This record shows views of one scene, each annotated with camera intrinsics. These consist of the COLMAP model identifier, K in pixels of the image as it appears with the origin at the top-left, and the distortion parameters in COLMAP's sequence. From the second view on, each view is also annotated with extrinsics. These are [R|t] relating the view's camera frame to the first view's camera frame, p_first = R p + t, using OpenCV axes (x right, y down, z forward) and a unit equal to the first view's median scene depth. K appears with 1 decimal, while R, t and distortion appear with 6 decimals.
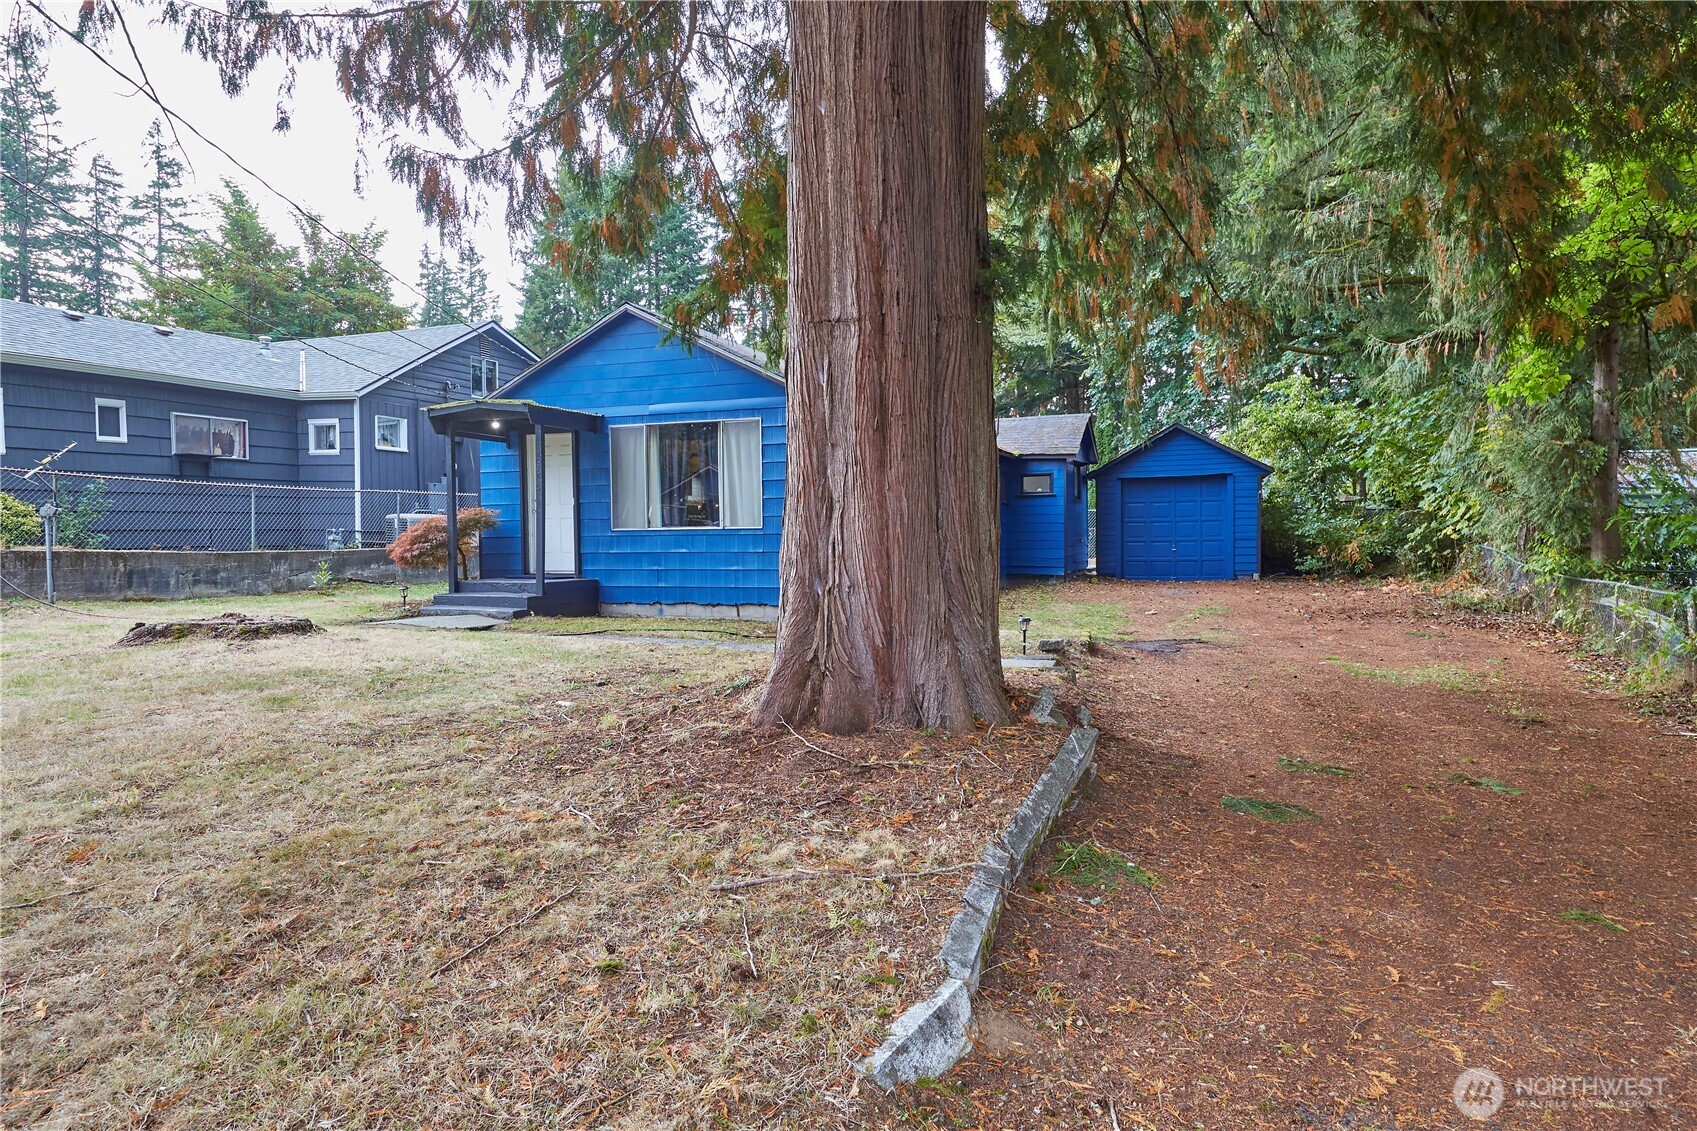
lens RADIAL K [[1211.4, 0, 918.0], [0, 1211.4, 617.3], [0, 0, 1]] dist [0.018883, -0.006447]
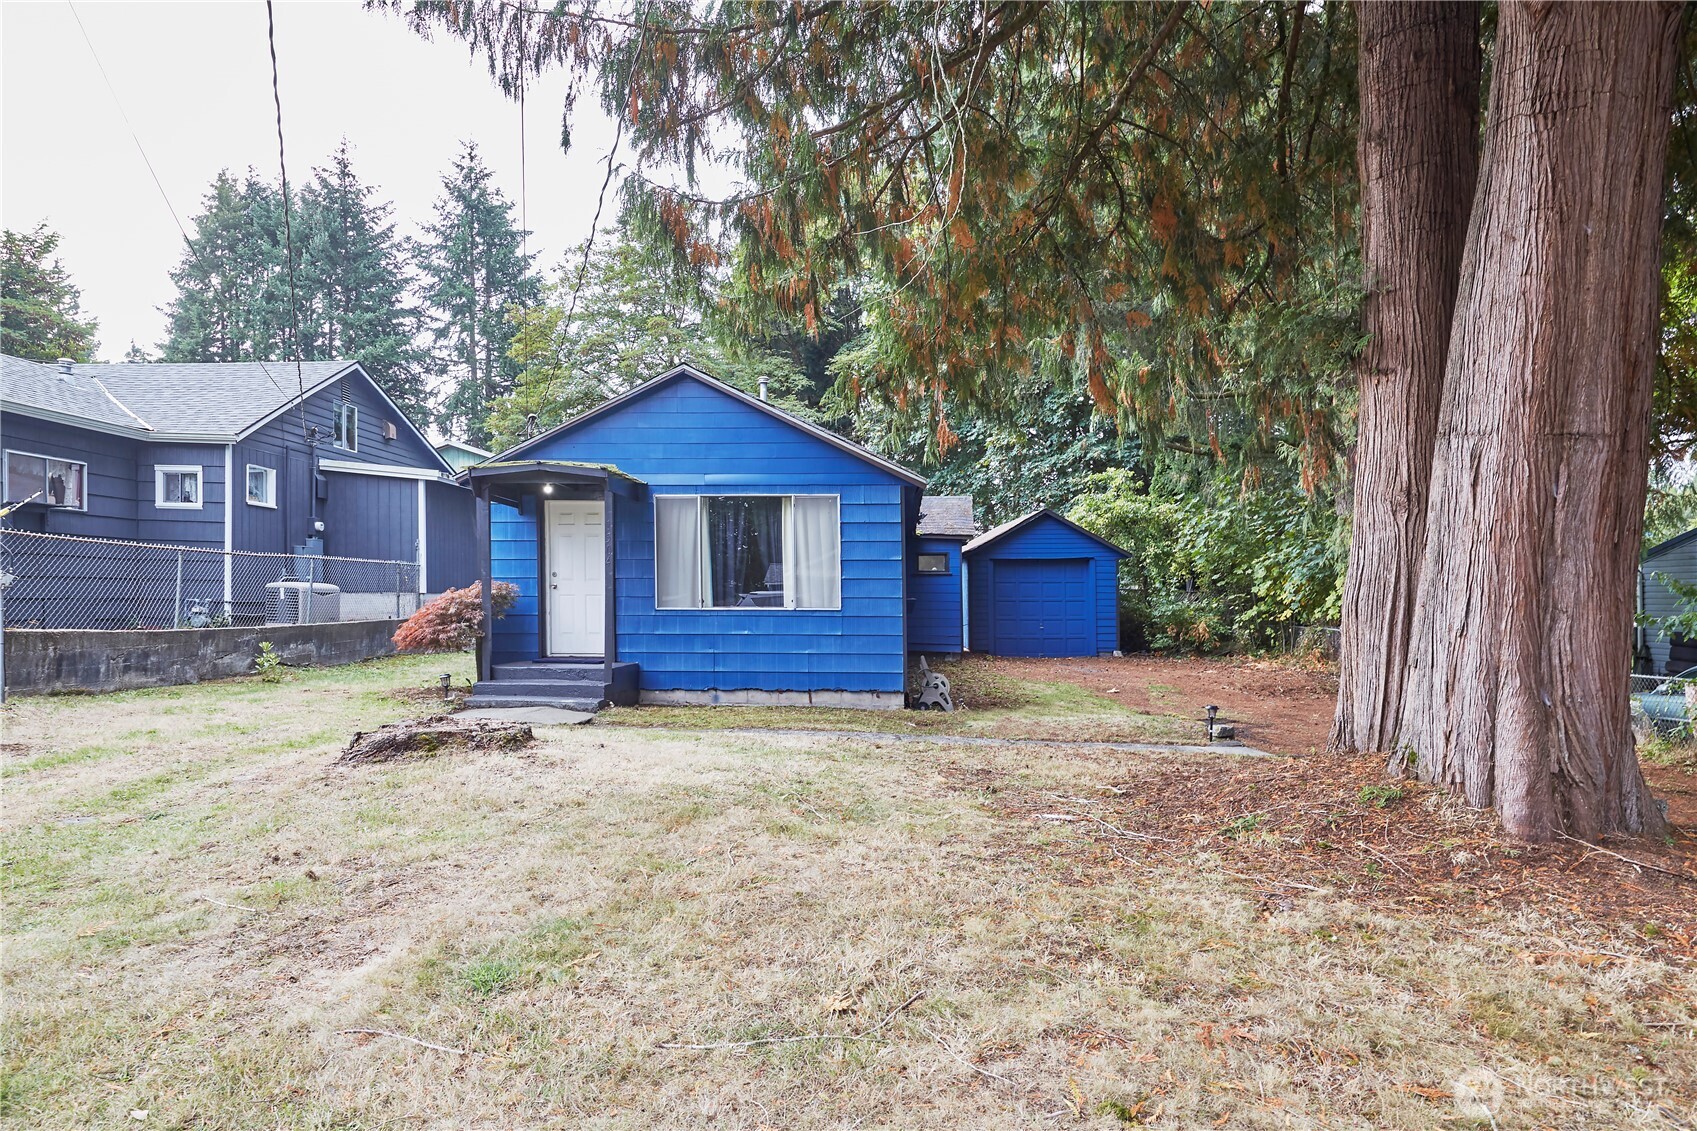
lens RADIAL K [[1174.0, 0, 958.8], [0, 1174.0, 655.6], [0, 0, 1]] dist [-0.002431, 0.001285]
pose [[0.940503, -0.000681, 0.339785, -0.337701], [0.008429, 0.999737, -0.021326, -0.016503], [-0.339681, 0.022921, 0.940261, 0.098137]]
